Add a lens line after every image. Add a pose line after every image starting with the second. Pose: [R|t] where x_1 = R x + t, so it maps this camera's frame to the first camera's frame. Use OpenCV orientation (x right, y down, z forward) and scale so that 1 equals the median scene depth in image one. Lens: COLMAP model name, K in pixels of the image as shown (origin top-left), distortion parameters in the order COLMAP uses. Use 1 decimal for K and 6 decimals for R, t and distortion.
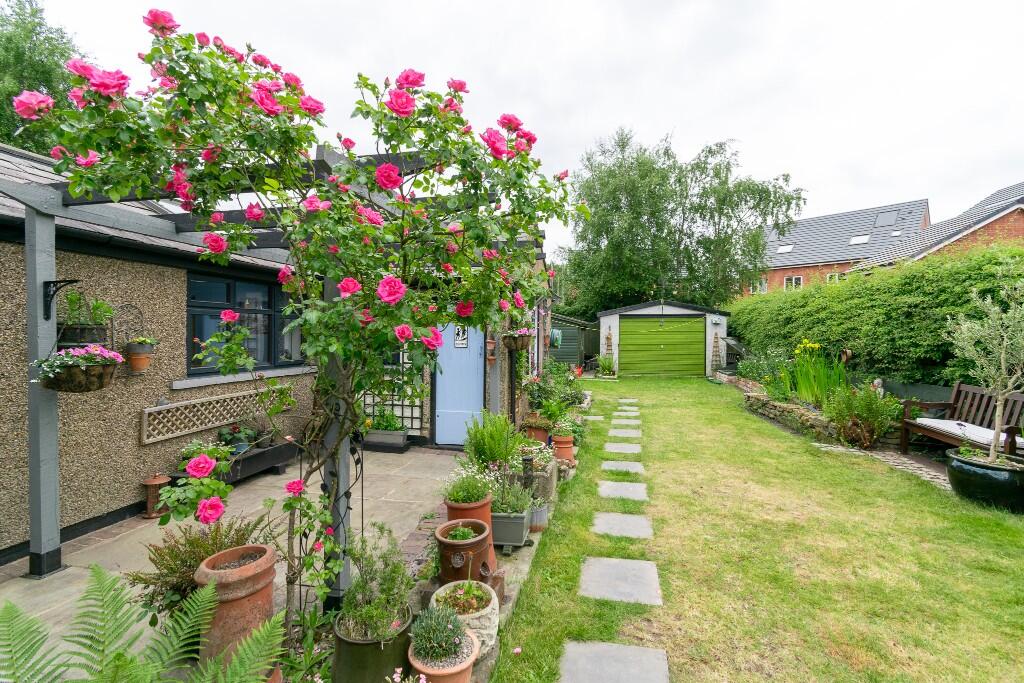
lens RADIAL K [[450.6, 0, 513.8], [0, 450.6, 337.2], [0, 0, 1]] dist [0.001494, 0.000076]
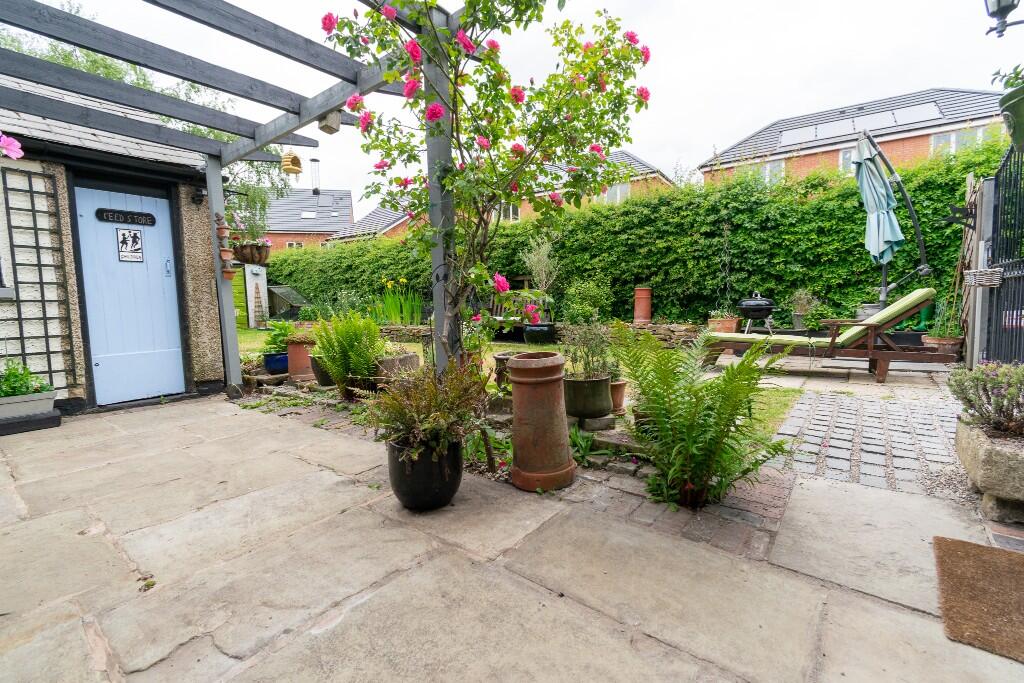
lens RADIAL K [[450.6, 0, 513.8], [0, 450.6, 337.2], [0, 0, 1]] dist [0.001494, 0.000076]
pose [[0.407914, -0.088896, 0.908682, -0.521627], [0.032523, 0.996032, 0.082842, 0.100759], [-0.912441, -0.004239, 0.409186, 0.168723]]
